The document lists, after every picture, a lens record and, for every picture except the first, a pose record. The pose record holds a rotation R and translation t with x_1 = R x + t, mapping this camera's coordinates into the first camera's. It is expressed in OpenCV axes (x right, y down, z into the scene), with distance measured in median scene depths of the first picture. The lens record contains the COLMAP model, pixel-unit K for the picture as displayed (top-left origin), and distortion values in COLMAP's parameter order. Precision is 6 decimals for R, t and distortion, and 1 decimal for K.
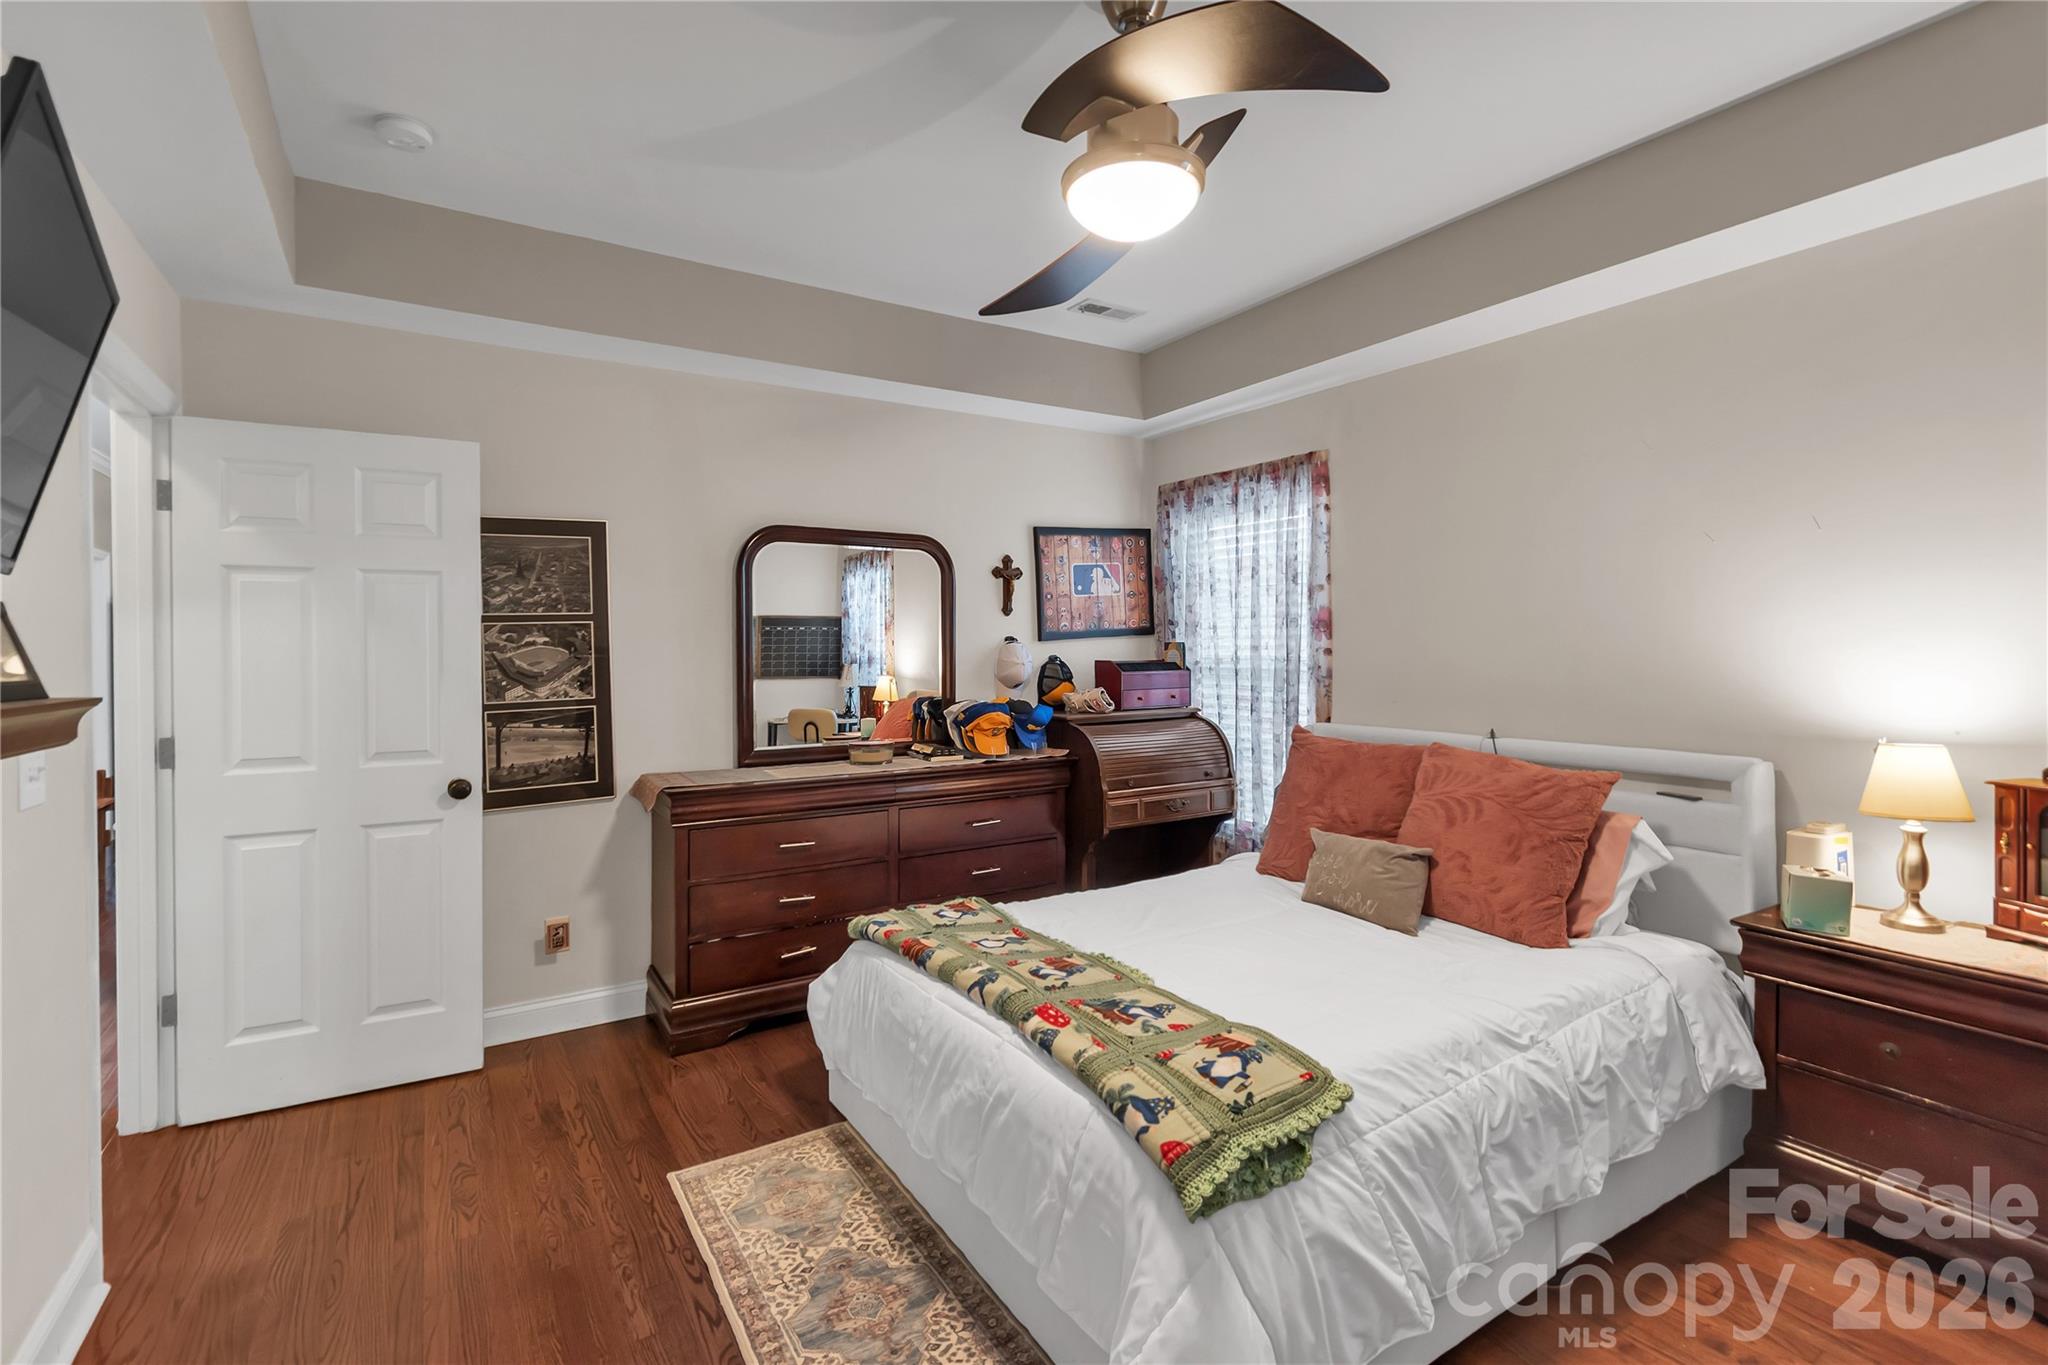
lens RADIAL K [[929.0, 0, 996.8], [0, 929.0, 644.5], [0, 0, 1]] dist [0.005078, 0.000164]
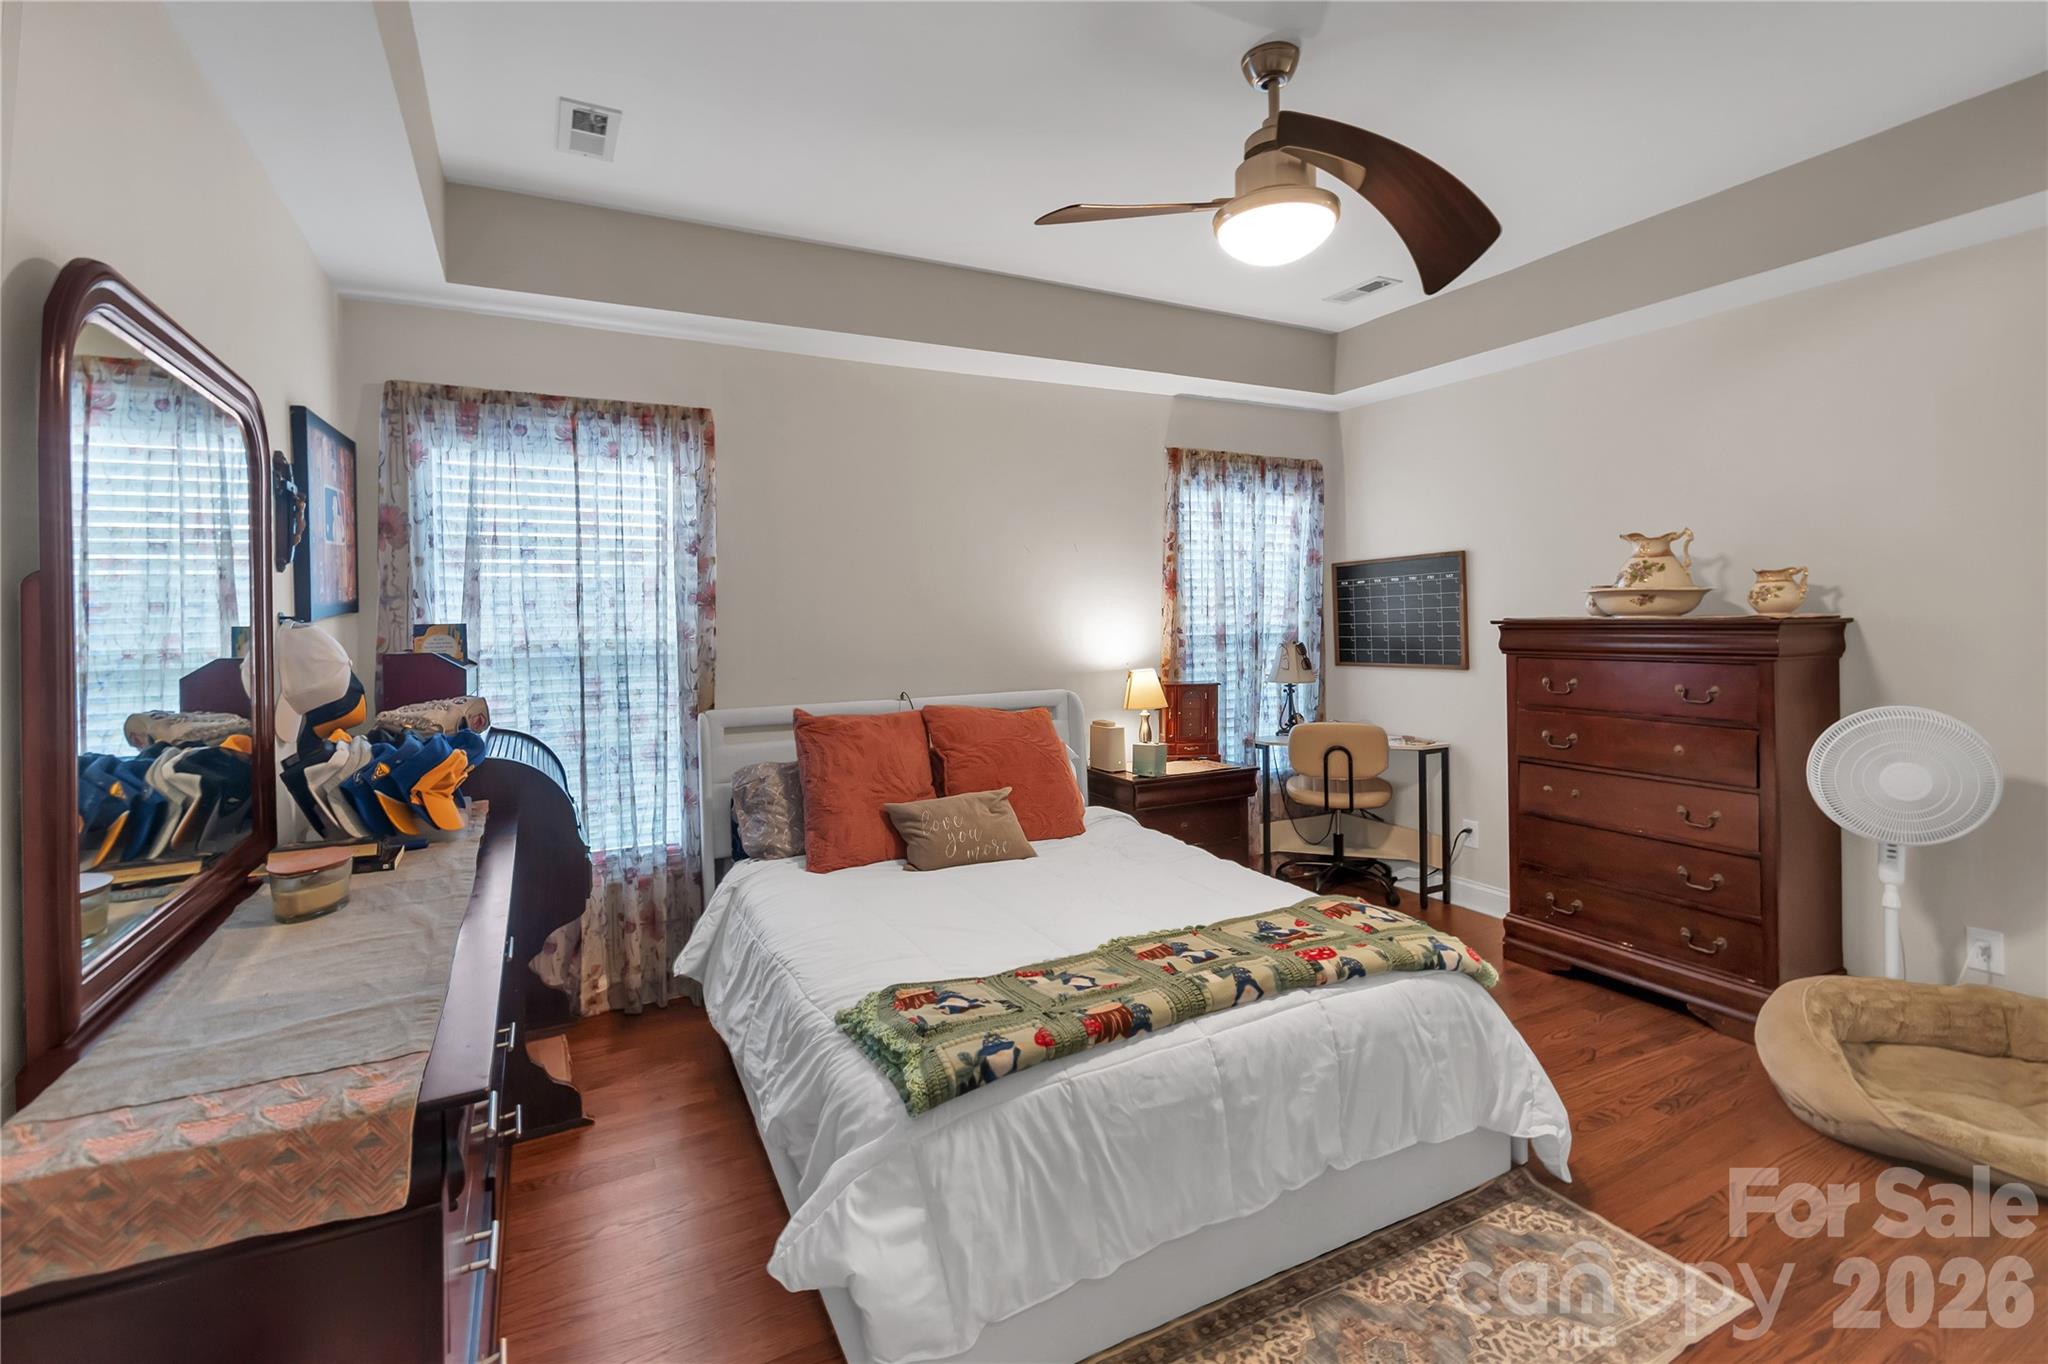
lens RADIAL K [[929.0, 0, 1010.6], [0, 929.0, 619.4], [0, 0, 1]] dist [0.005078, 0.000164]
pose [[0.070867, 0.001749, 0.997484, -0.789883], [0.015248, 0.999880, -0.002836, 0.003783], [-0.997369, 0.015410, 0.070832, 0.960651]]
